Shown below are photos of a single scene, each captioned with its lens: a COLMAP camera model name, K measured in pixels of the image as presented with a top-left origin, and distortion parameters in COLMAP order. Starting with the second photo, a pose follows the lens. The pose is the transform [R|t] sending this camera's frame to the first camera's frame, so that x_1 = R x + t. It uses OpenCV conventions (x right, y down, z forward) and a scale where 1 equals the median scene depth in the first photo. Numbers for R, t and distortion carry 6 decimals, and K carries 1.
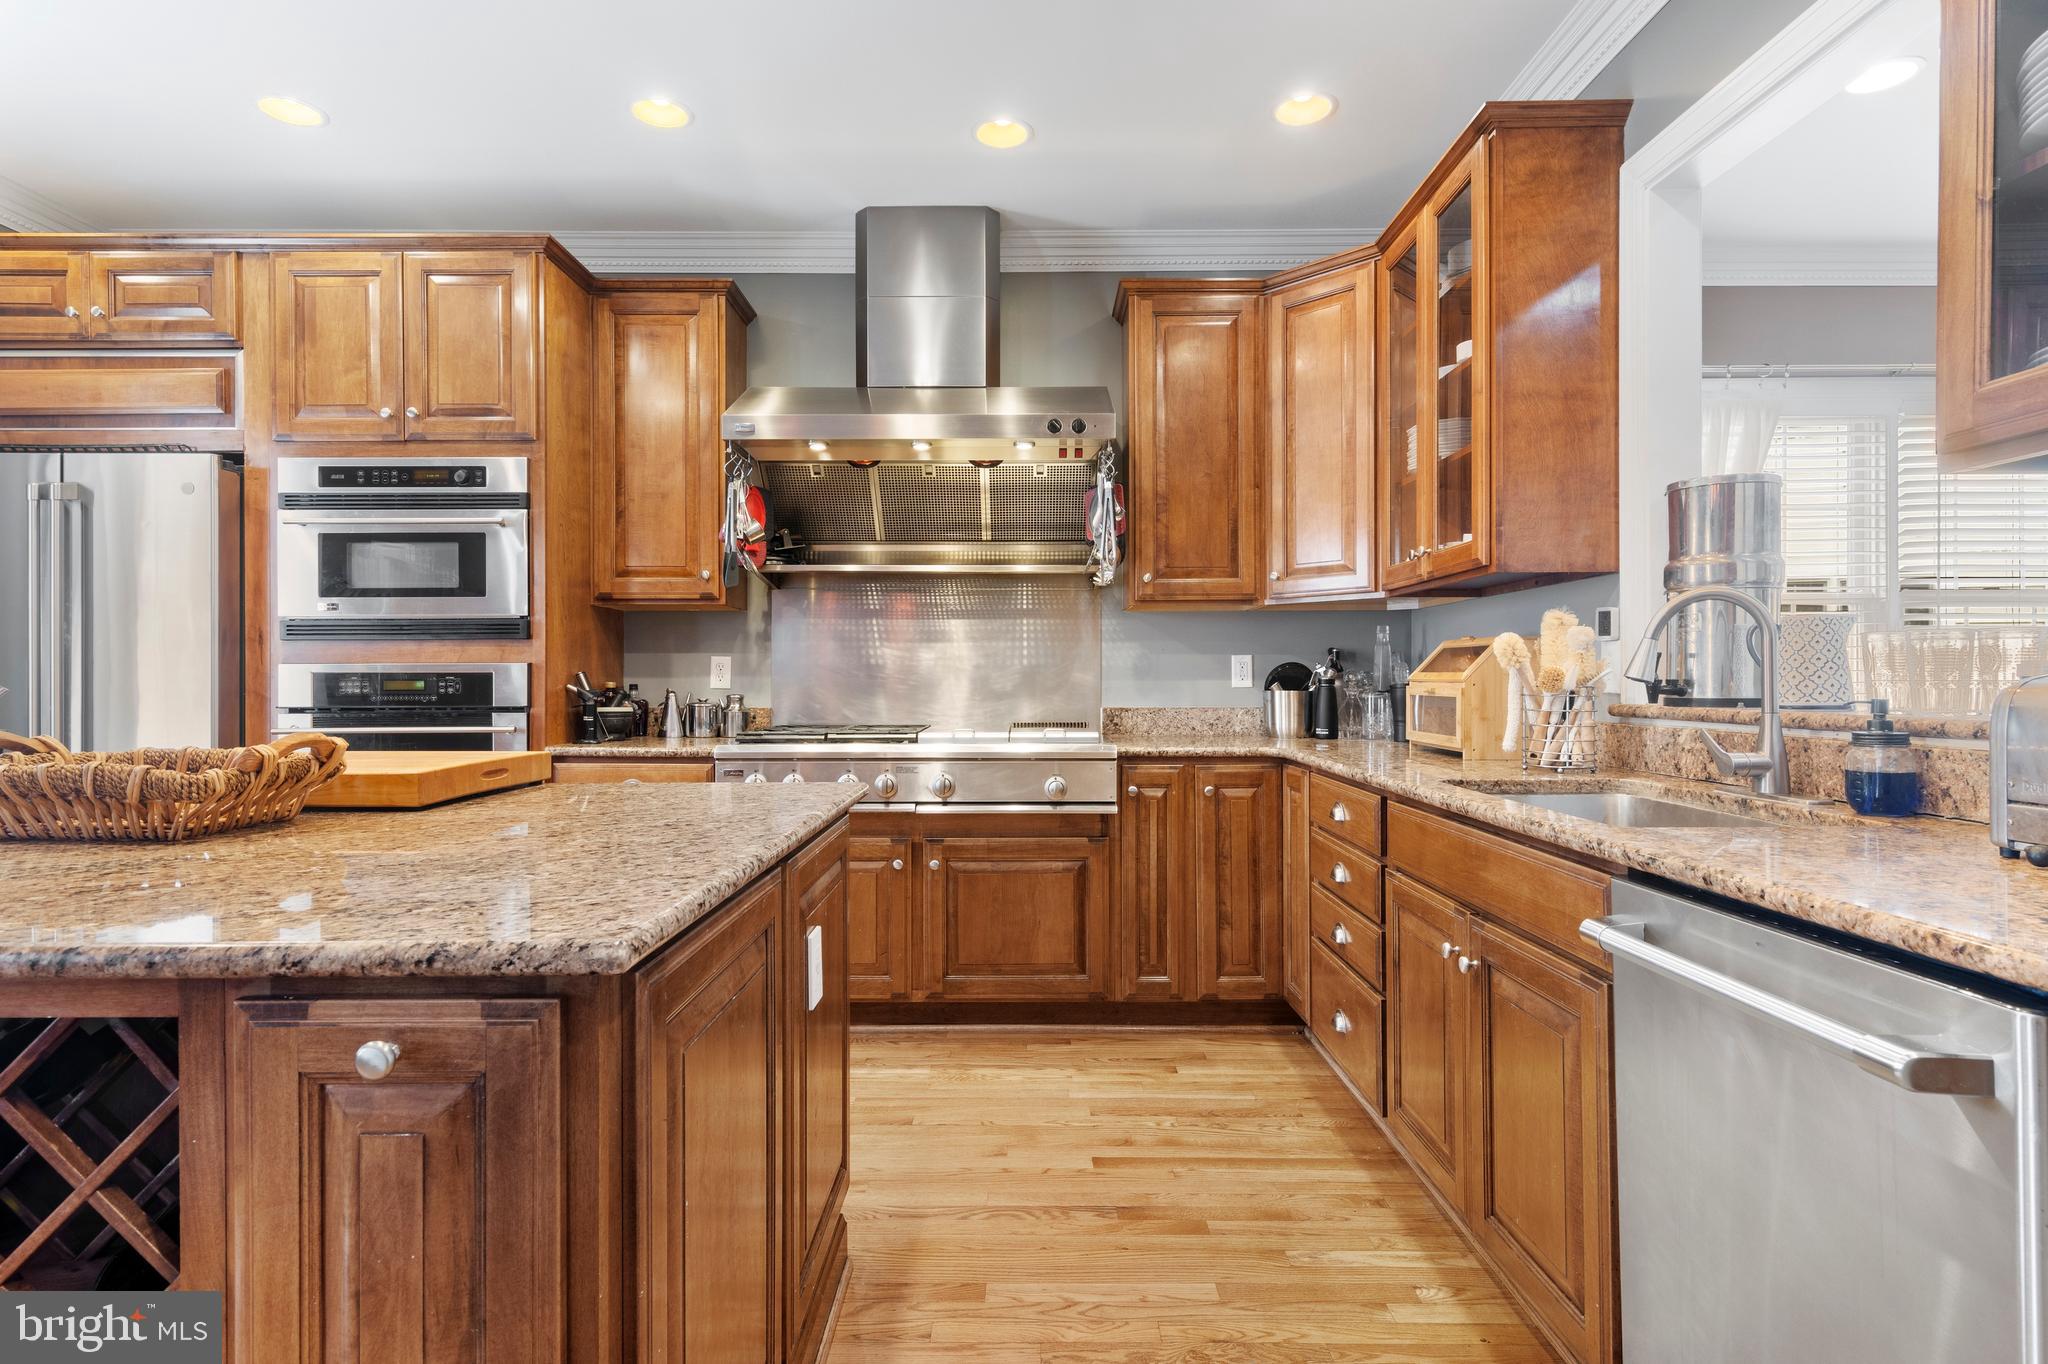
lens RADIAL K [[1049.0, 0, 1022.0], [0, 1049.0, 680.9], [0, 0, 1]] dist [0.009156, -0.000904]
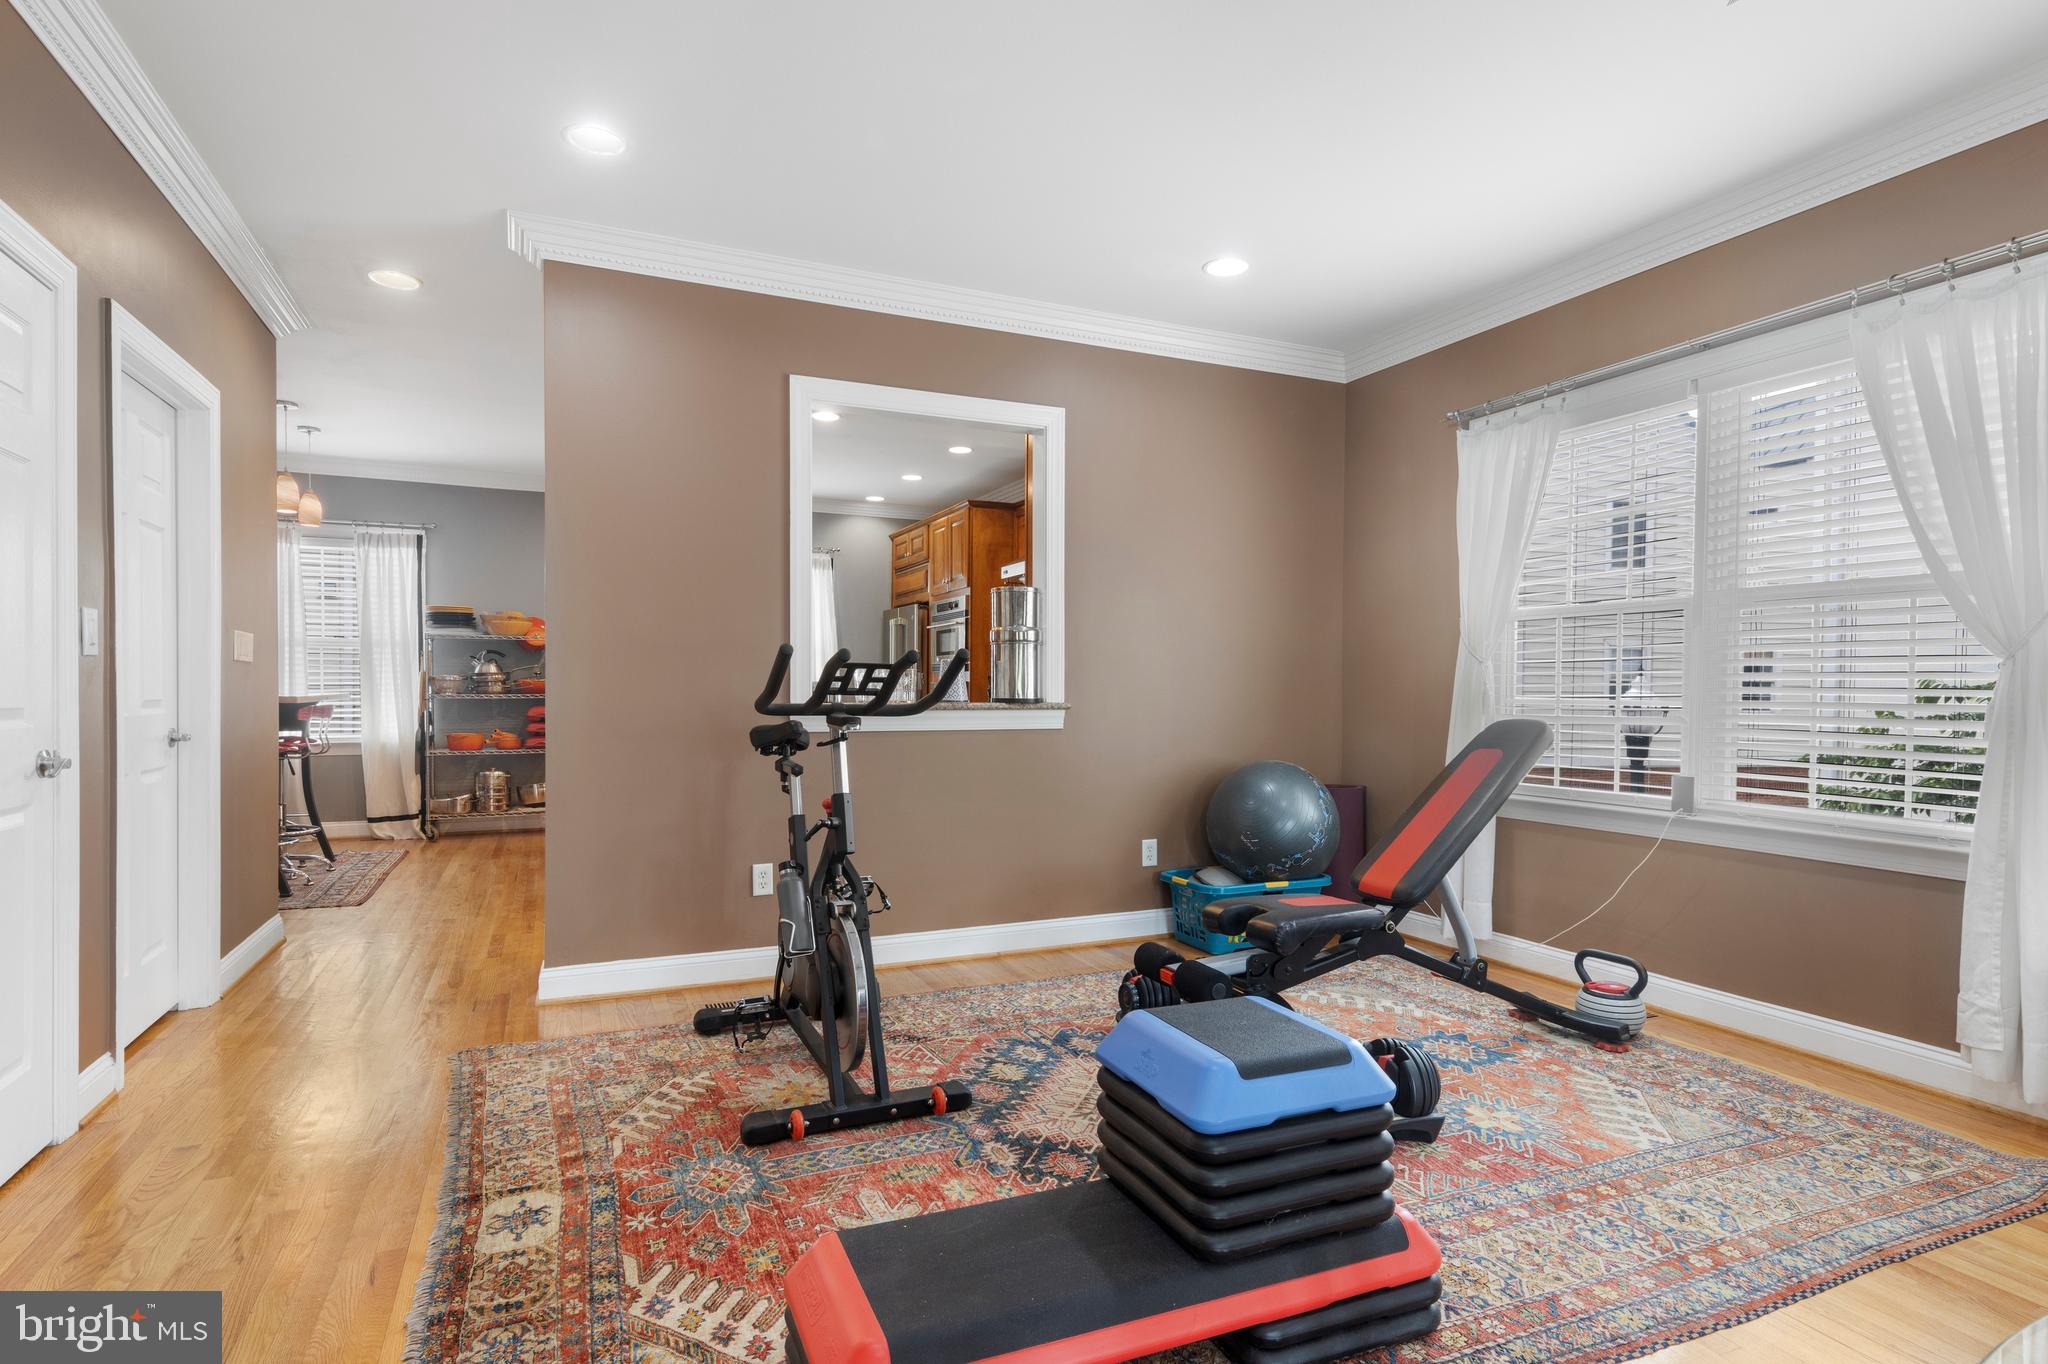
lens RADIAL K [[1053.2, 0, 1024.5], [0, 1053.2, 710.0], [0, 0, 1]] dist [0.005750, -0.000116]
pose [[0.411239, 0.021651, -0.911271, 1.753493], [-0.007023, 0.999763, 0.020584, -0.002780], [0.911501, -0.002065, 0.411293, 0.142632]]
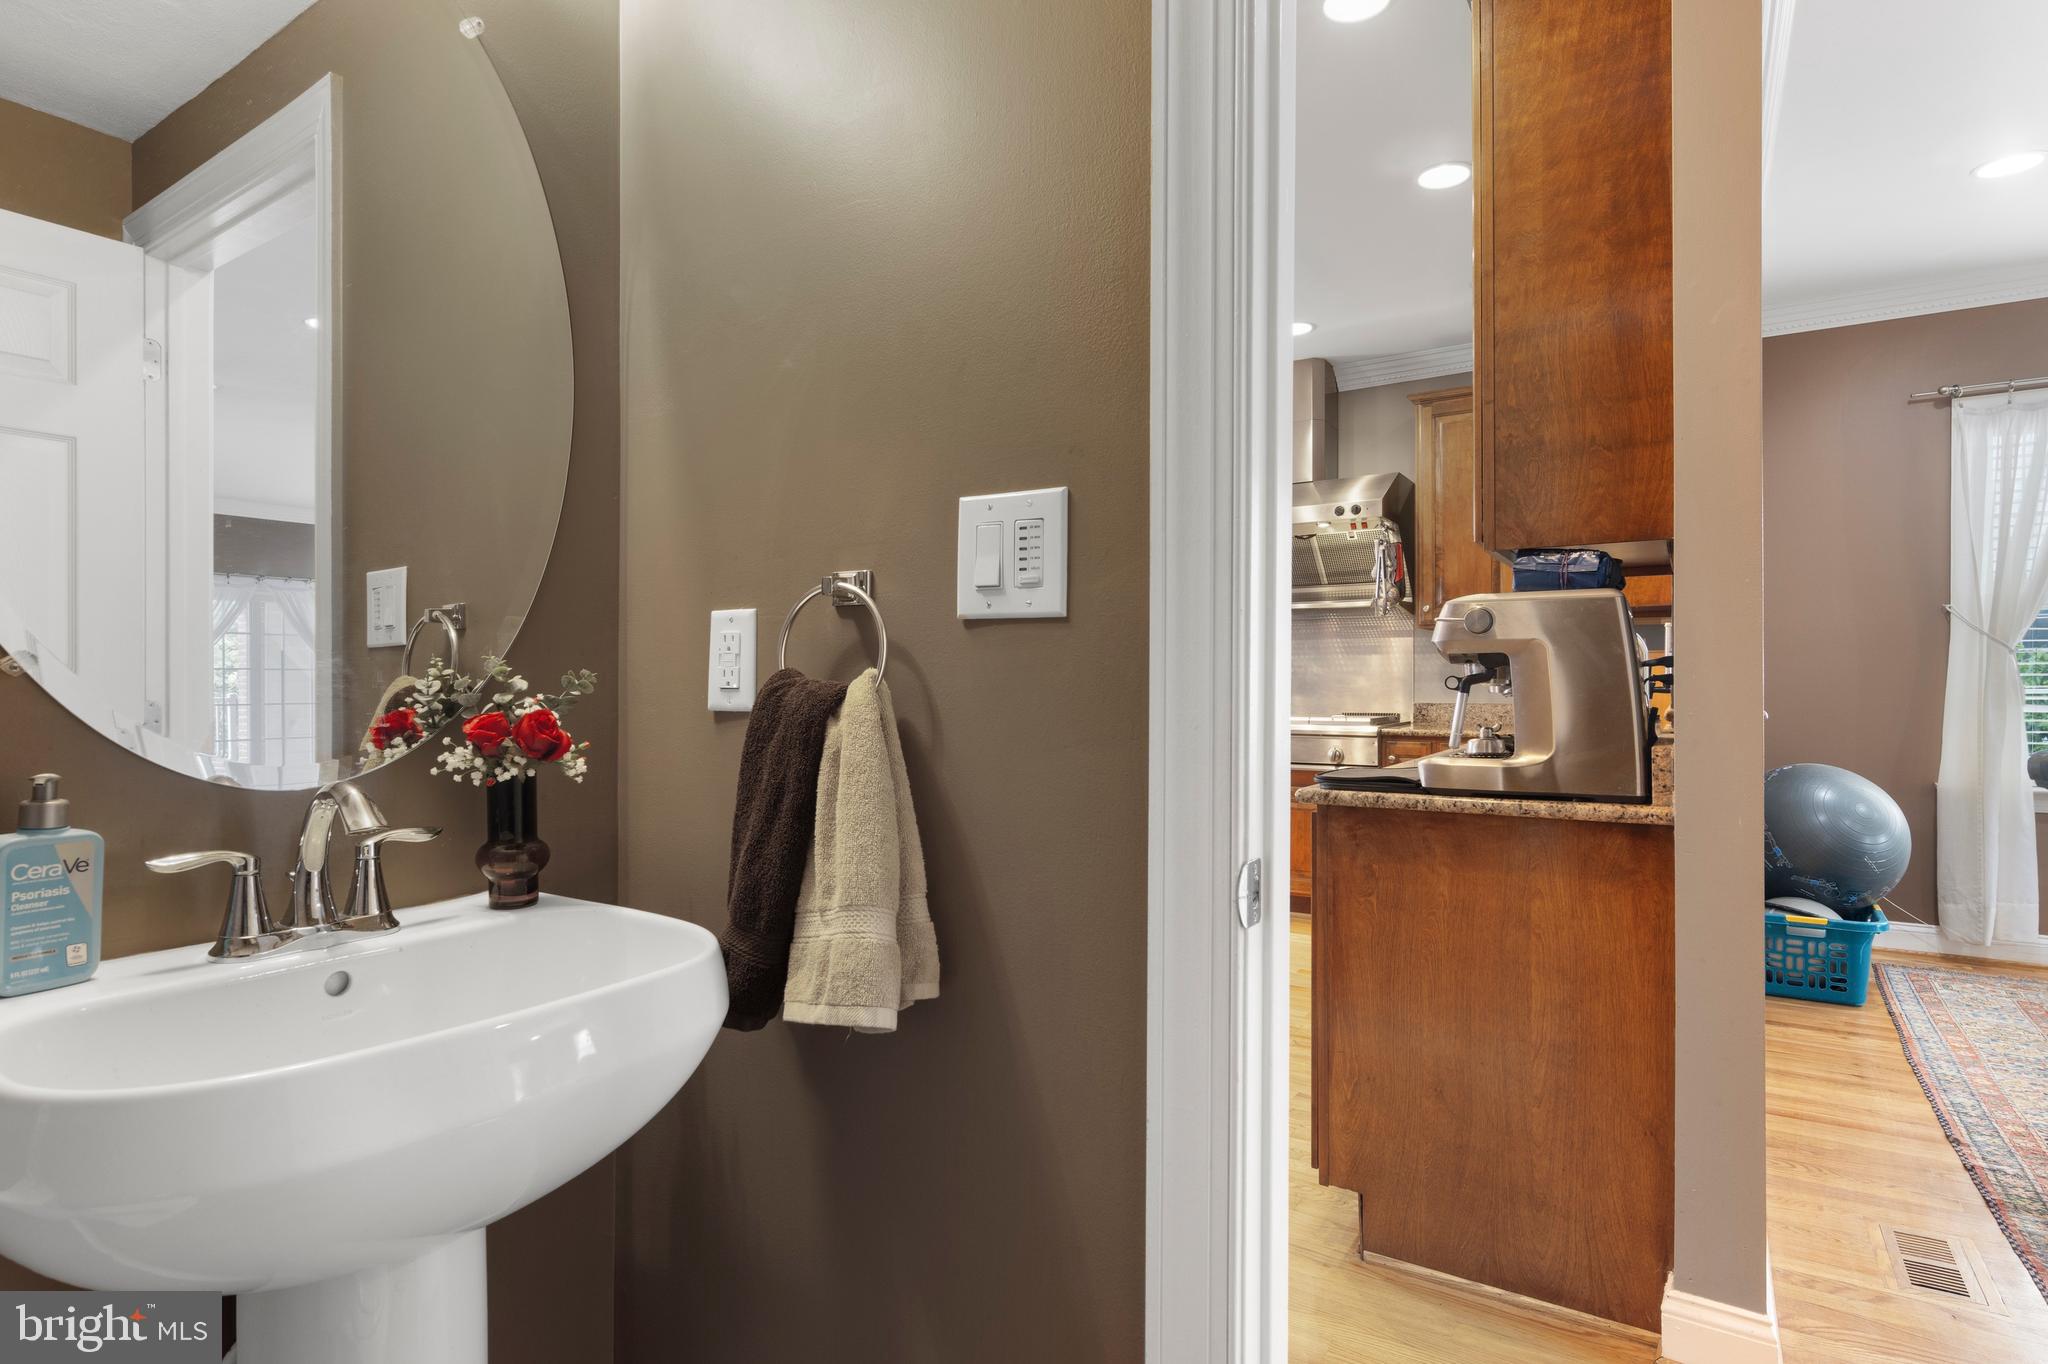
lens RADIAL K [[1044.9, 0, 1024.0], [0, 1044.9, 682.0], [0, 0, 1]] dist [0.009037, -0.000945]
pose [[0.841144, -0.001417, -0.540810, 0.459637], [0.001303, 0.999999, -0.000595, -0.001255], [0.540810, -0.000204, 0.841145, -0.489134]]
